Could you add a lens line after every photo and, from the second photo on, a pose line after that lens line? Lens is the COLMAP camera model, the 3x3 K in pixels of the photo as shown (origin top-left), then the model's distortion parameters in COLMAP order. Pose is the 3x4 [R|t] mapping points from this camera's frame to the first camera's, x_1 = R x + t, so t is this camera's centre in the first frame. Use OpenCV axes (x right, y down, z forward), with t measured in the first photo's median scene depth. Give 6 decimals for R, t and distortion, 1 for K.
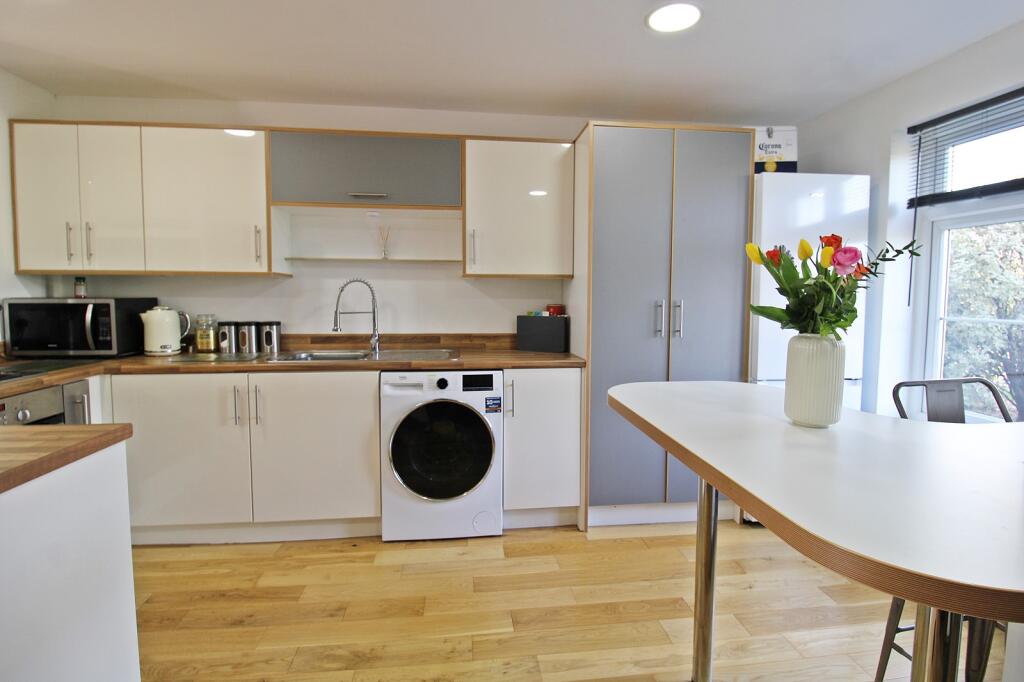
lens RADIAL K [[478.9, 0, 522.5], [0, 478.9, 326.4], [0, 0, 1]] dist [0.001648, -0.013109]
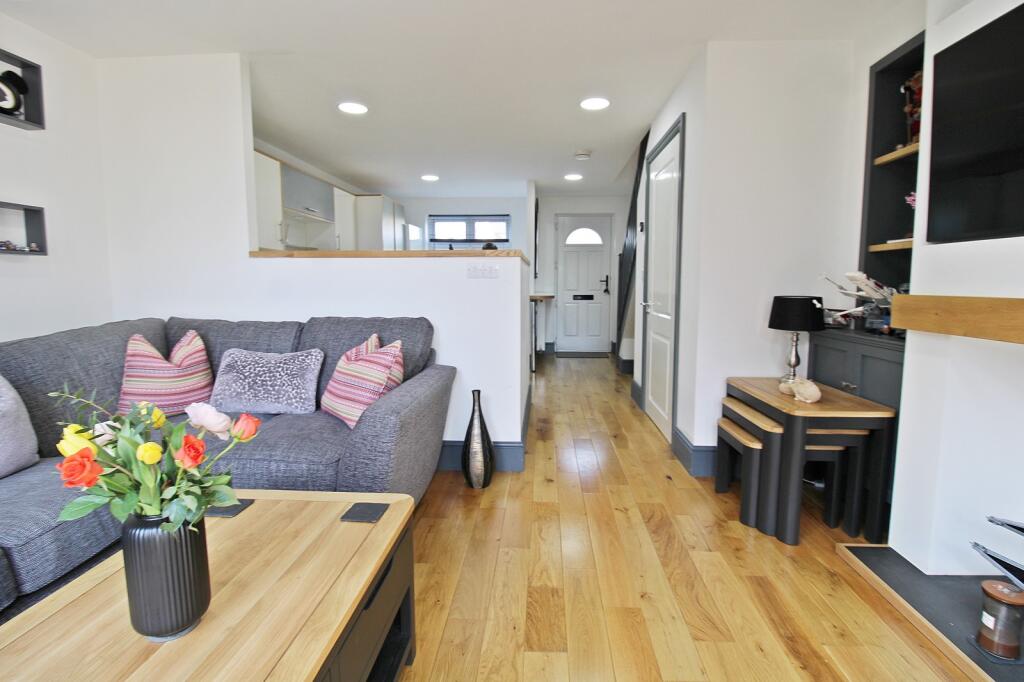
lens RADIAL K [[478.9, 0, 522.5], [0, 478.9, 326.4], [0, 0, 1]] dist [0.001648, -0.013109]
pose [[0.167091, -0.096205, 0.981237, -2.045091], [0.069051, 0.993926, 0.085691, 0.058878], [-0.983521, 0.053437, 0.172719, -0.054555]]
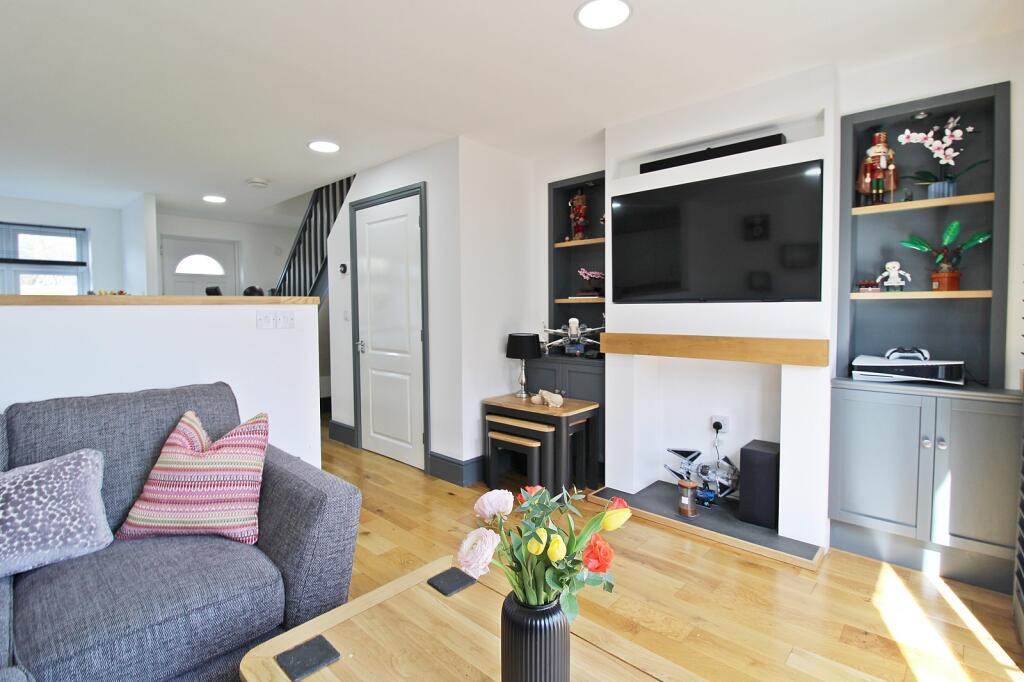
lens RADIAL K [[478.9, 0, 522.5], [0, 478.9, 326.4], [0, 0, 1]] dist [0.001648, -0.013109]
pose [[-0.659409, -0.030292, 0.751174, -2.014076], [0.053930, 0.994708, 0.087455, -0.022781], [-0.749847, 0.098180, -0.654286, 0.464199]]
